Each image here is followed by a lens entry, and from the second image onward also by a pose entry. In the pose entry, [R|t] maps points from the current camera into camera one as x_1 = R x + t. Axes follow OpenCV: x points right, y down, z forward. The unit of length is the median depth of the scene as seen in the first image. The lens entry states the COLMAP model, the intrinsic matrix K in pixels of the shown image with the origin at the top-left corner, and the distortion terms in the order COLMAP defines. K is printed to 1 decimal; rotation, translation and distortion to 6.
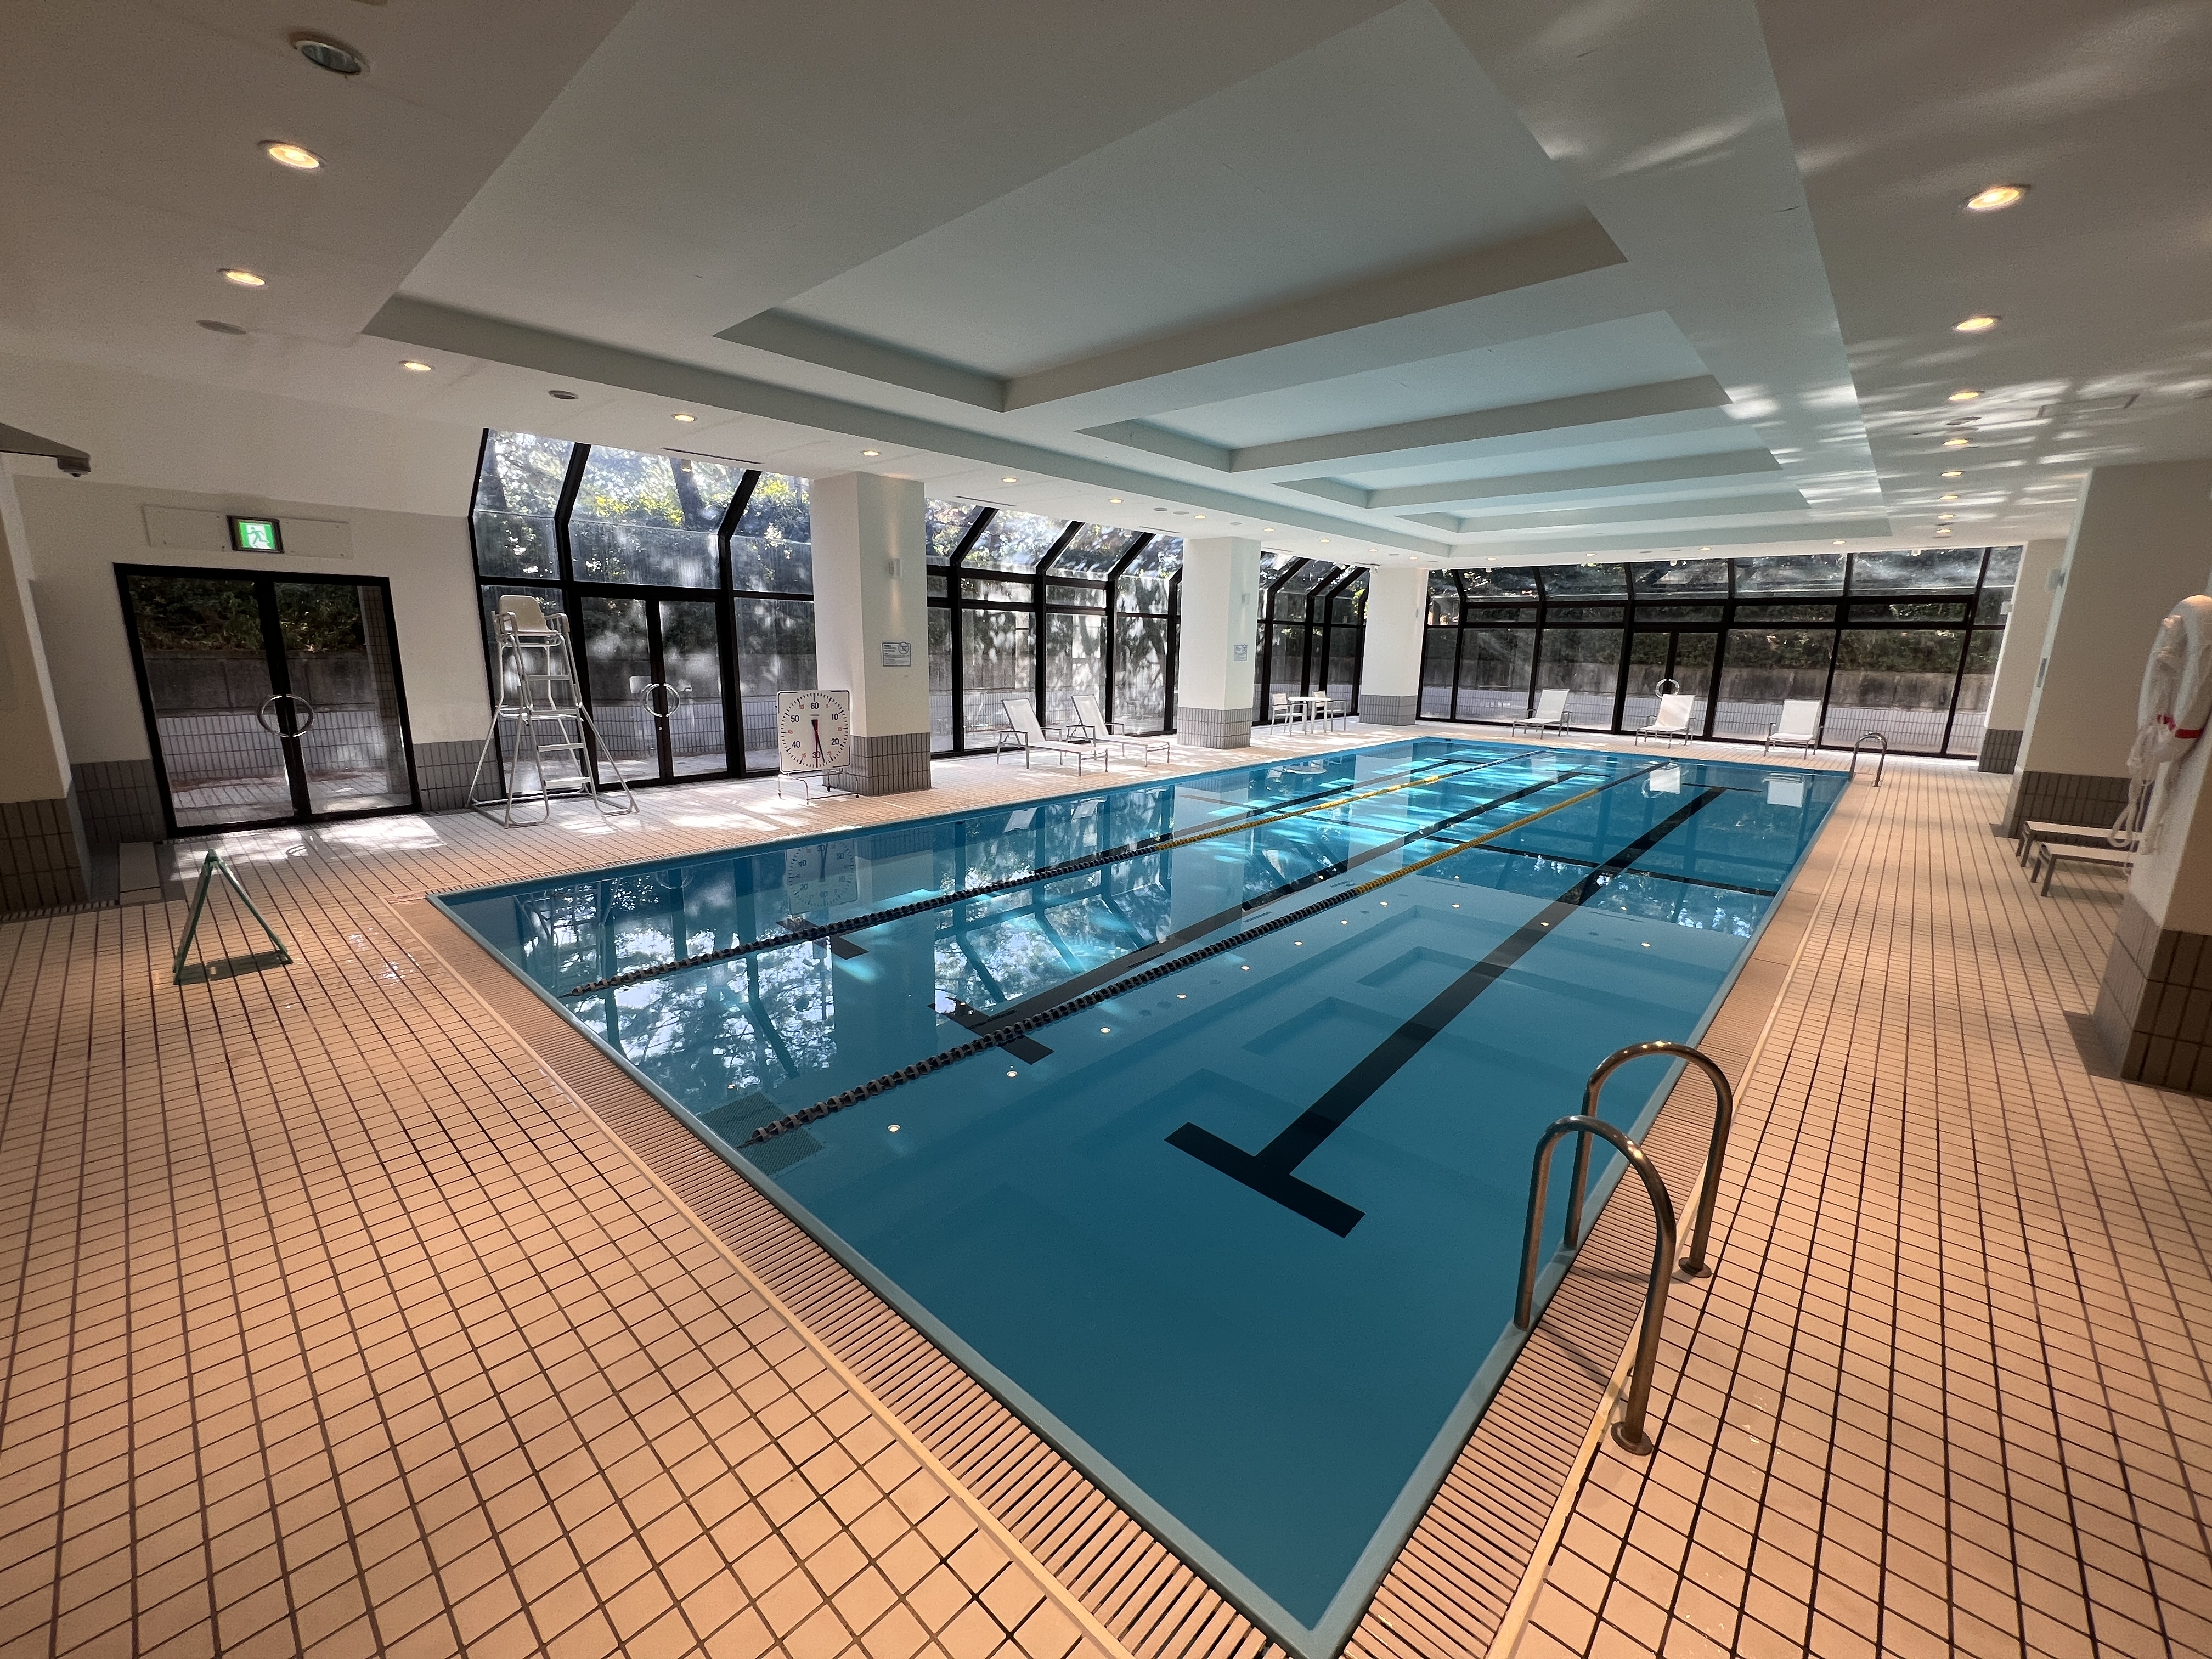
lens RADIAL K [[886.3, 0, 1097.5], [0, 886.3, 834.3], [0, 0, 1]] dist [-0.001794, -0.000638]
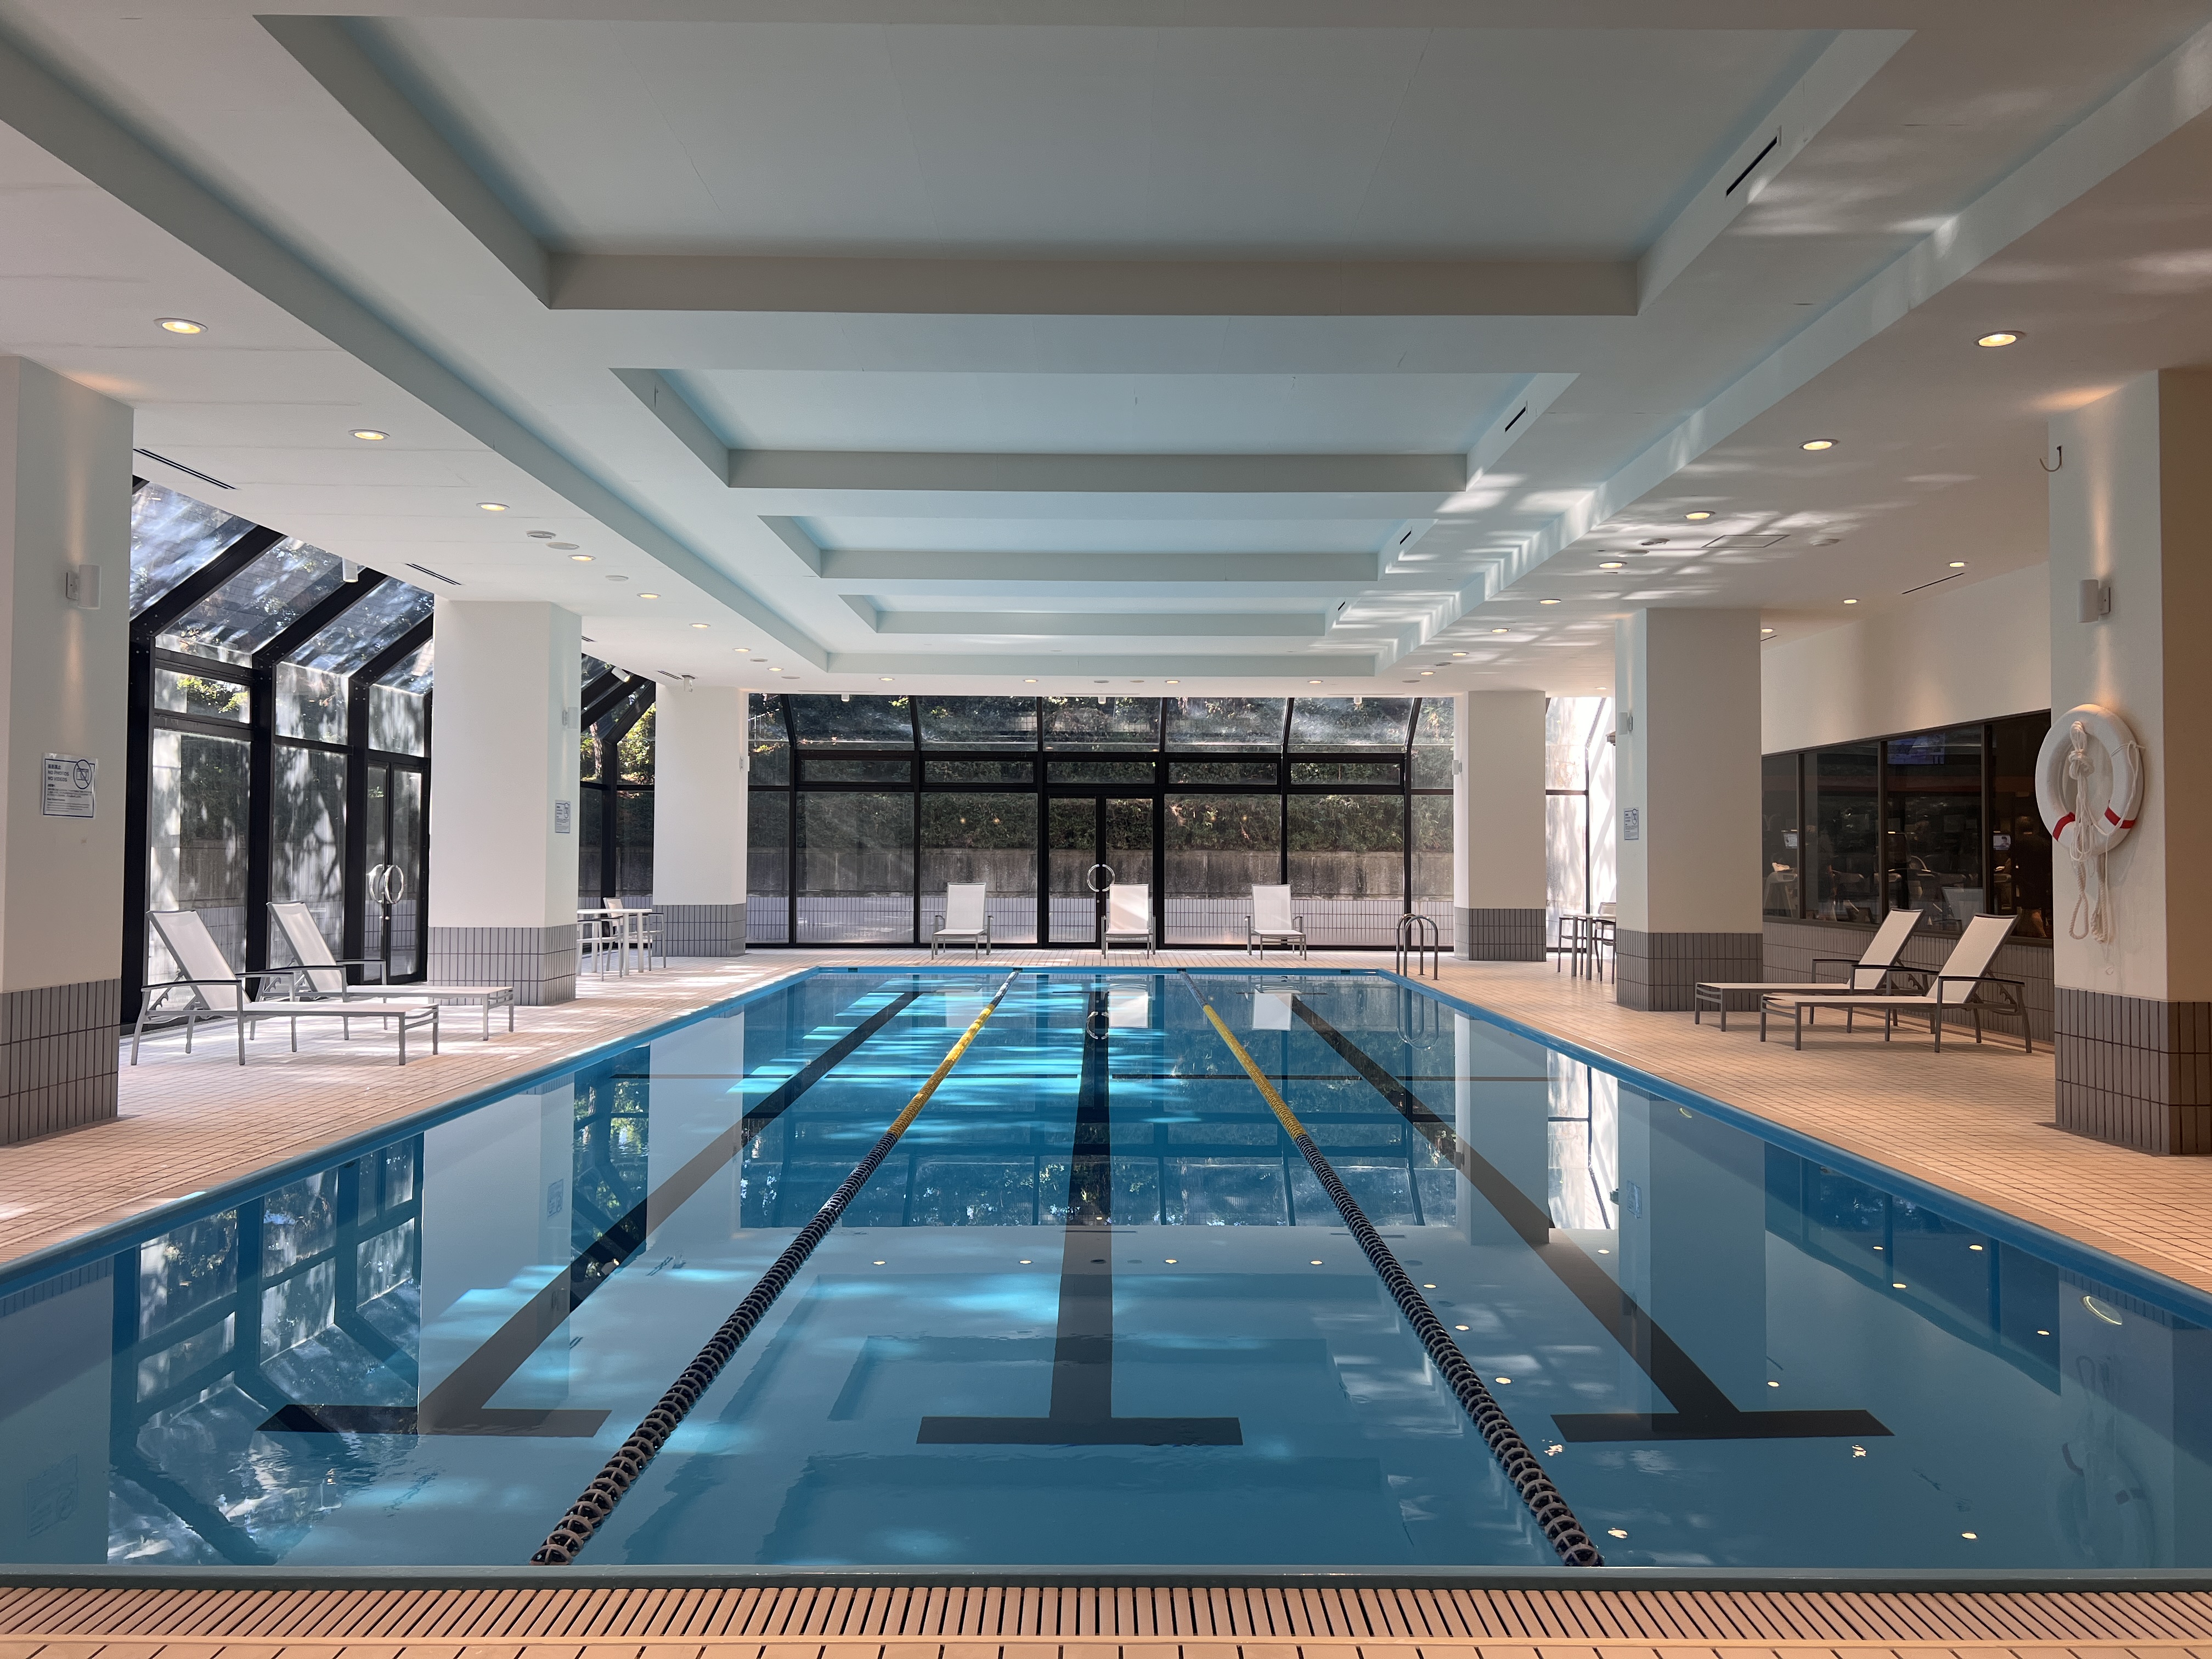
lens RADIAL K [[1663.6, 0, 1107.2], [0, 1663.6, 830.5], [0, 0, 1]] dist [0.035274, -0.002244]
pose [[0.732662, 0.000226, 0.680593, -0.248674], [0.148817, 0.975748, -0.160527, 0.006270], [-0.664123, 0.218896, 0.714860, 0.083241]]
